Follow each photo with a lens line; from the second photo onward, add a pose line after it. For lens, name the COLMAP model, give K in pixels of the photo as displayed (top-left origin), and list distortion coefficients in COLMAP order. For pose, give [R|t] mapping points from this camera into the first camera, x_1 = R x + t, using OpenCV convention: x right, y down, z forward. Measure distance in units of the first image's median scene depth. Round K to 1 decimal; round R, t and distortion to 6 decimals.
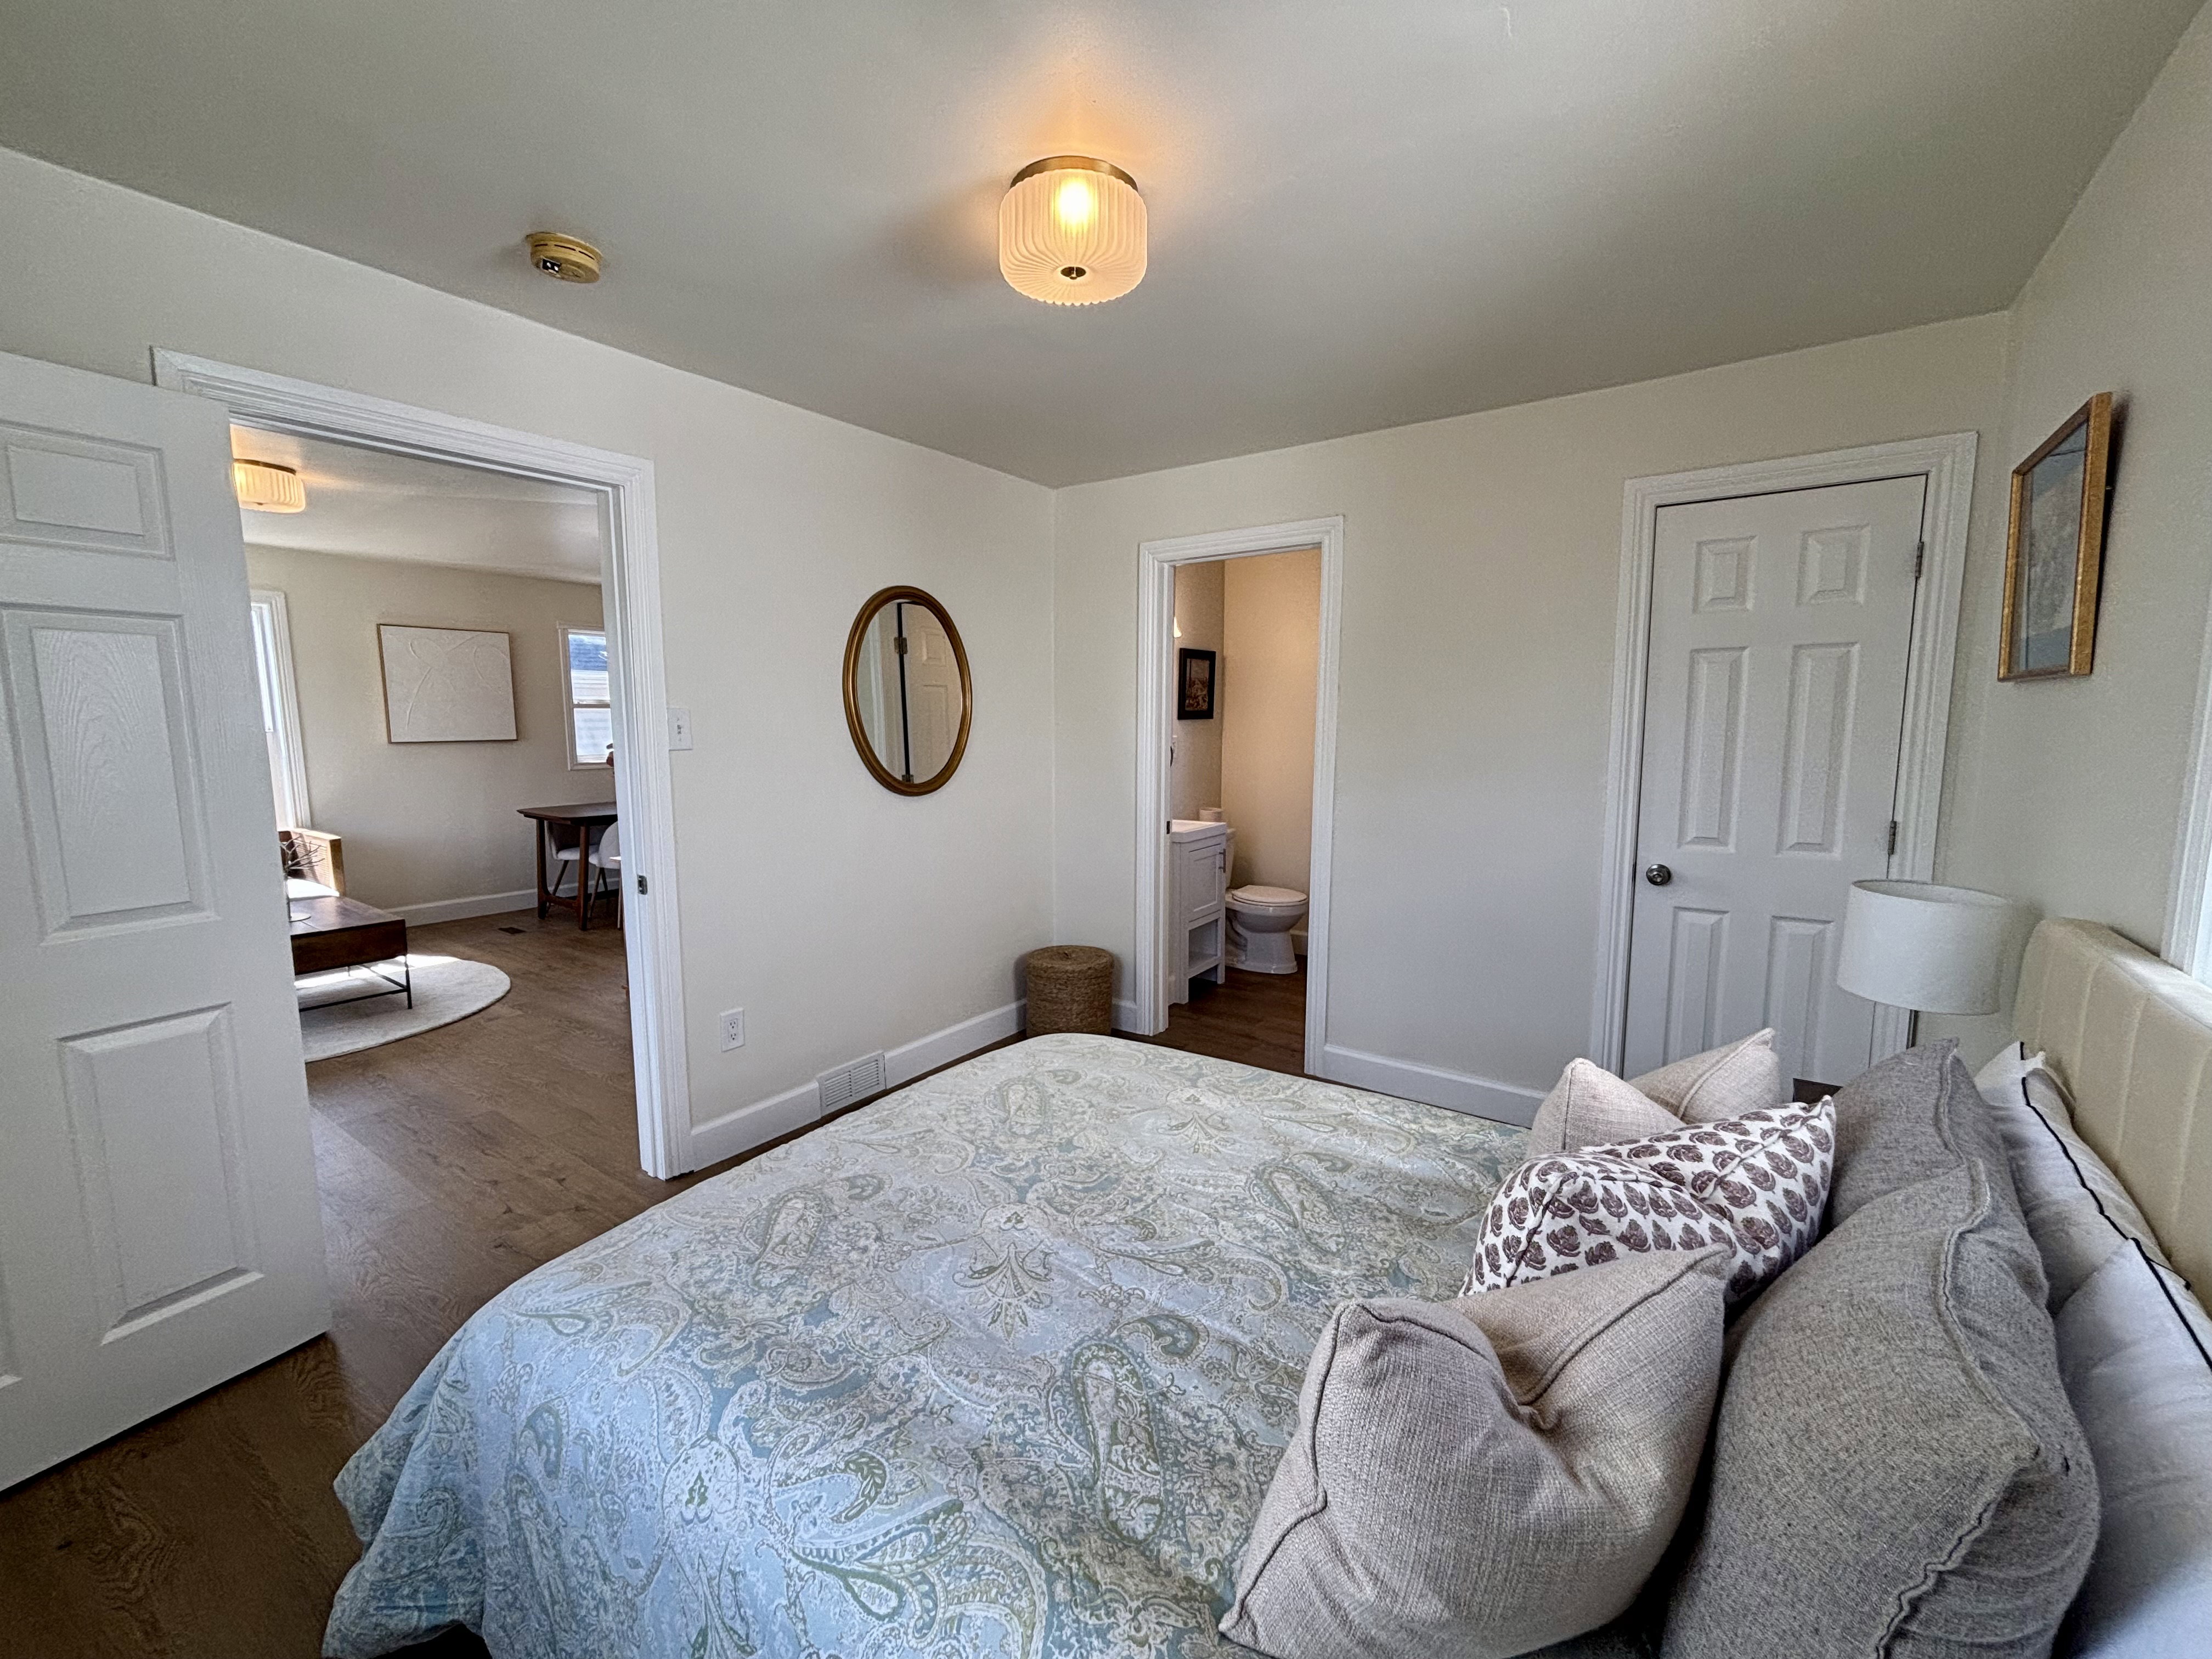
lens RADIAL K [[898.2, 0, 1094.1], [0, 898.2, 831.8], [0, 0, 1]] dist [0.000683, -0.001053]
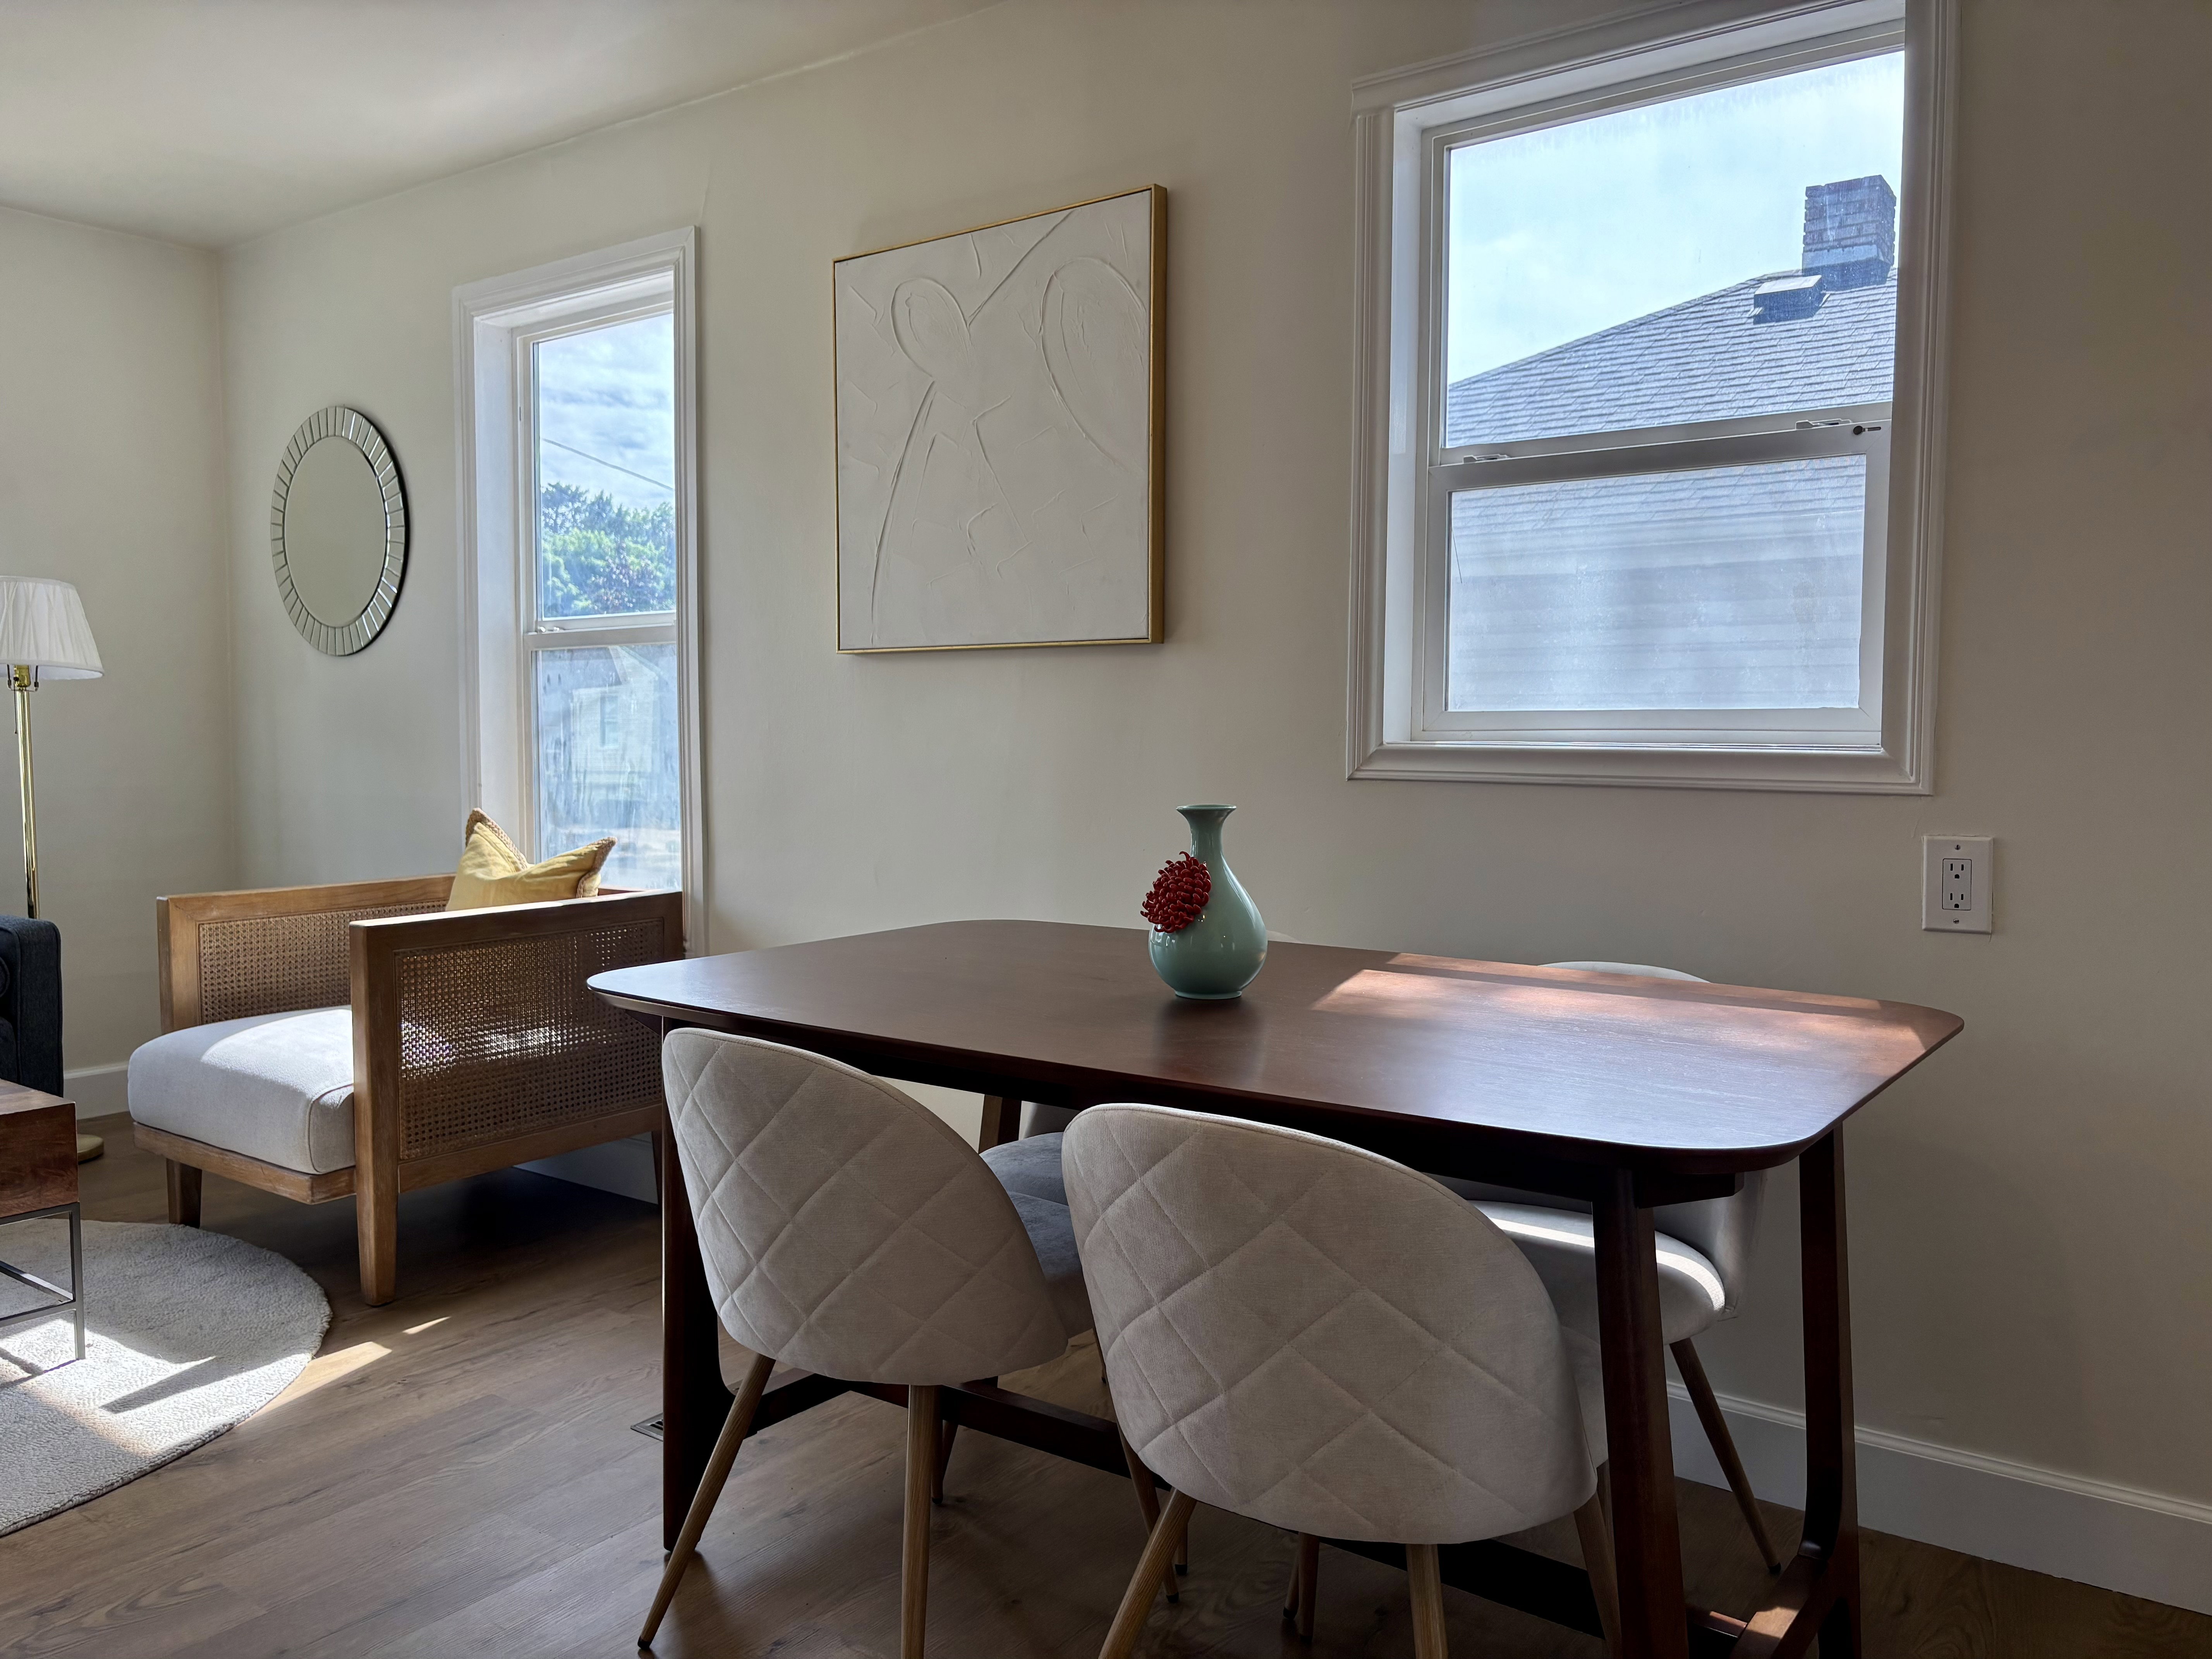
lens RADIAL K [[1672.1, 0, 1097.6], [0, 1672.1, 838.3], [0, 0, 1]] dist [0.035513, -0.036109]
pose [[0.001688, 0.064100, -0.997942, -0.219854], [-0.129082, 0.989608, 0.063347, -0.083932], [0.991632, 0.128710, 0.009945, 1.107467]]
